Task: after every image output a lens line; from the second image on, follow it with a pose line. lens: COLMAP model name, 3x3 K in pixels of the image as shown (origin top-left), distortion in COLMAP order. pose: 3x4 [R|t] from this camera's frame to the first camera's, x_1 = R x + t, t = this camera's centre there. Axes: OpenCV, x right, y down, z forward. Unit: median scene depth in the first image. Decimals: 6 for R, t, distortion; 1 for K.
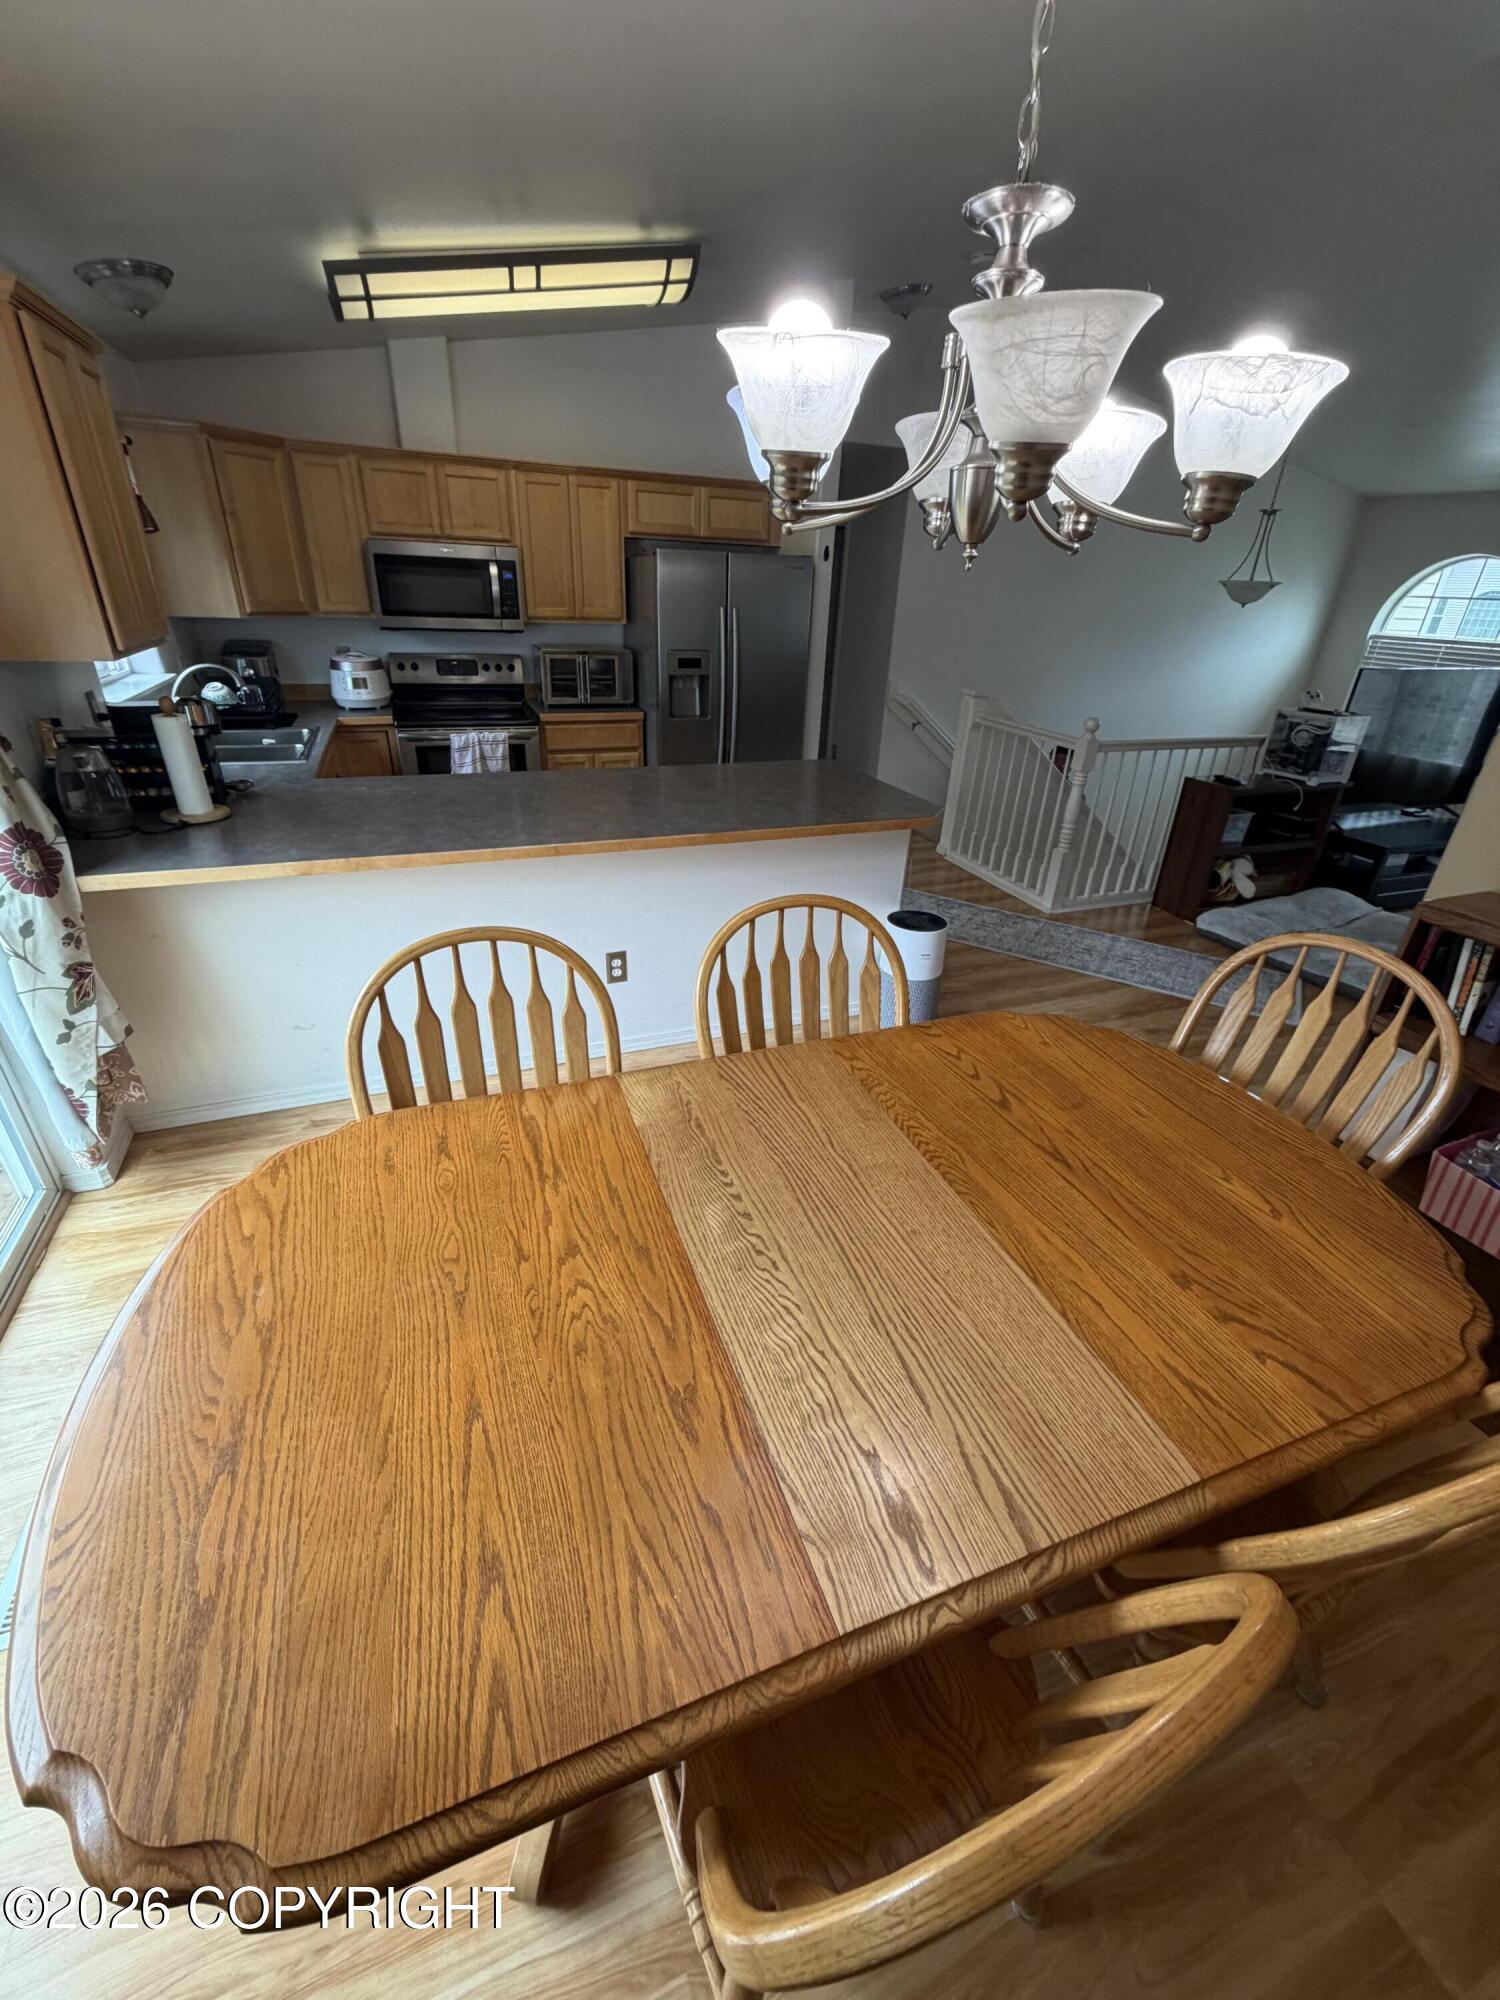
lens RADIAL K [[796.4, 0, 741.9], [0, 796.4, 997.2], [0, 0, 1]] dist [-0.001478, 0.000599]
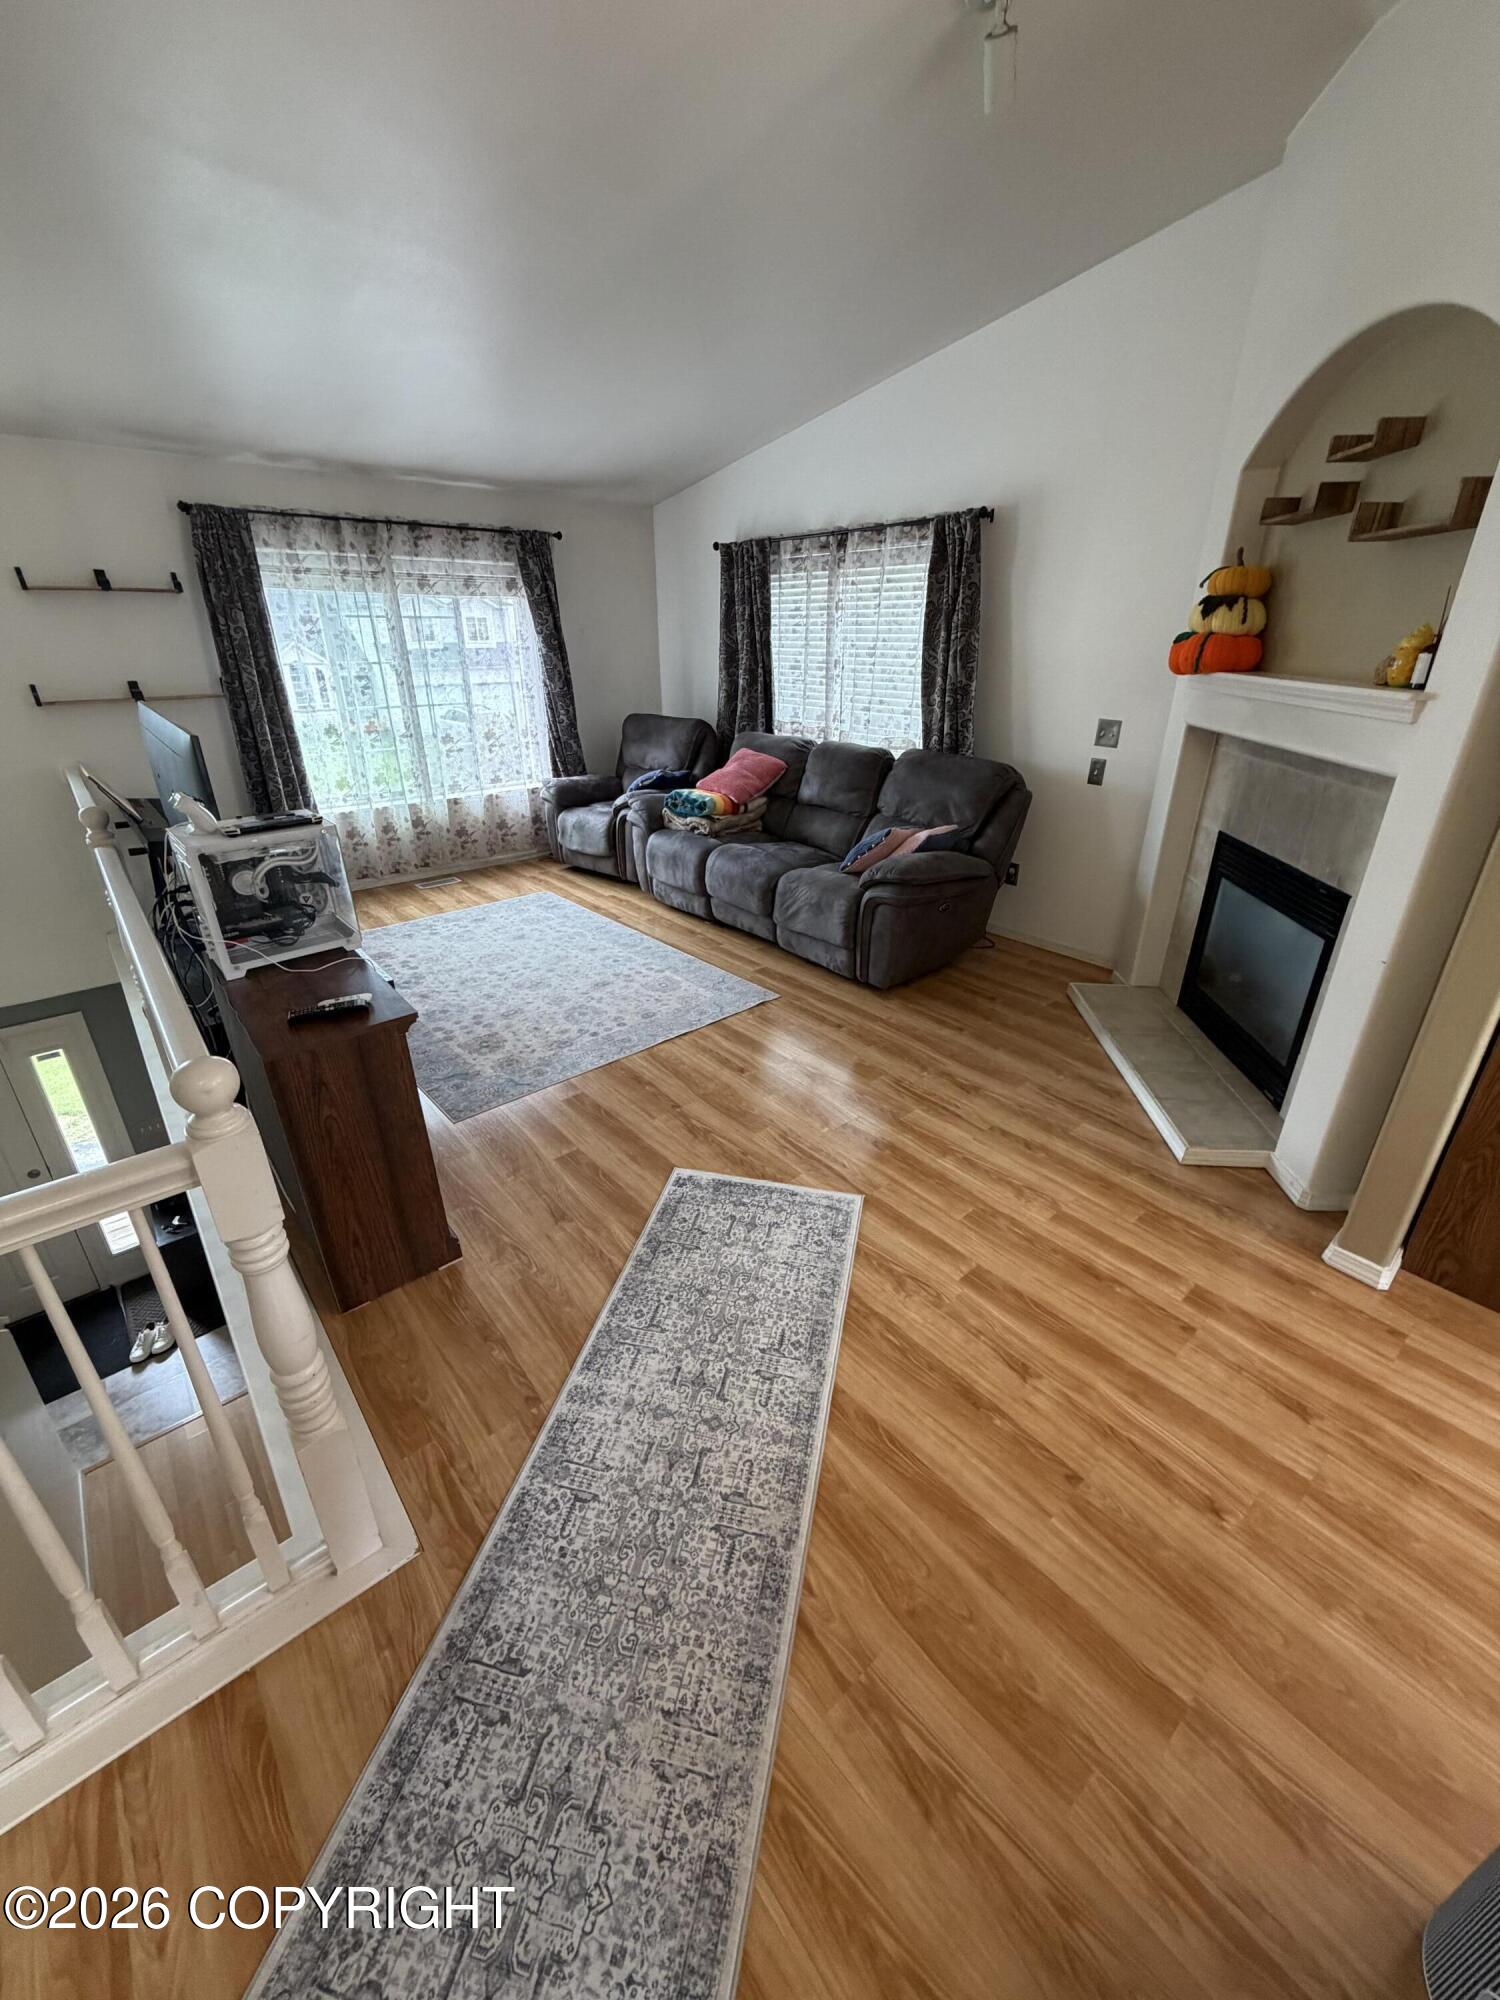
lens RADIAL K [[796.4, 0, 754.0], [0, 796.4, 999.2], [0, 0, 1]] dist [-0.001478, 0.000599]
pose [[-0.329158, -0.429896, 0.840740, 0.468951], [0.431758, 0.723314, 0.538890, -1.148583], [-0.839786, 0.540376, -0.052473, 2.269701]]
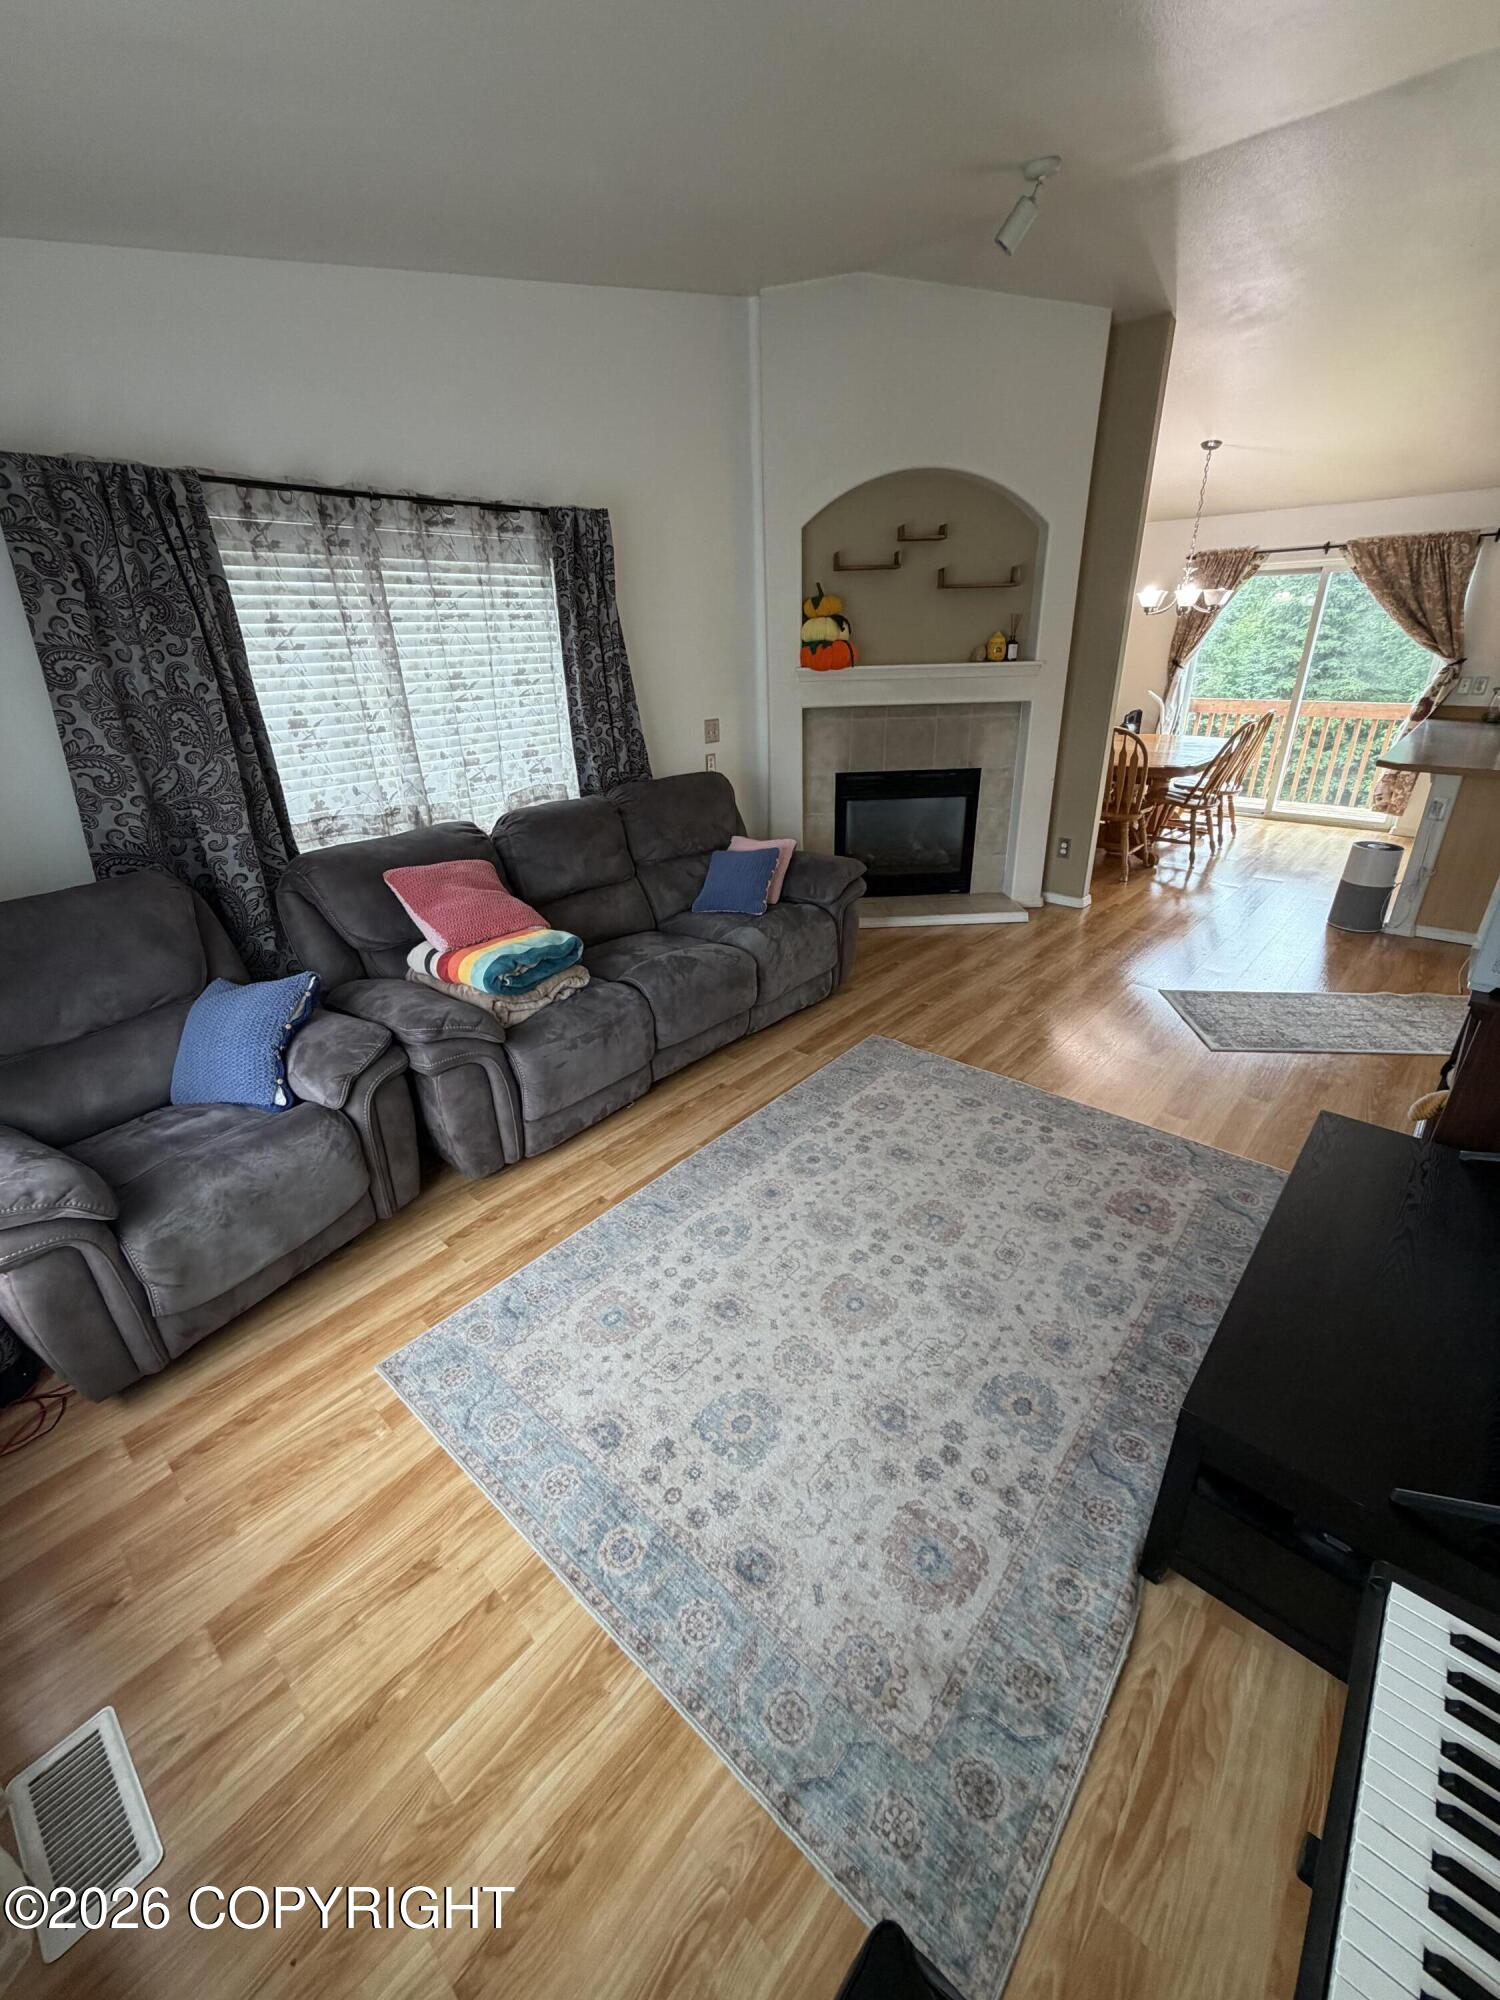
lens RADIAL K [[796.4, 0, 753.9], [0, 796.4, 992.2], [0, 0, 1]] dist [-0.001478, 0.000599]
pose [[-0.891361, 0.171773, -0.419488, 3.717104], [-0.217792, 0.649318, 0.728665, -1.442011], [0.397546, 0.740865, -0.541365, 3.060523]]
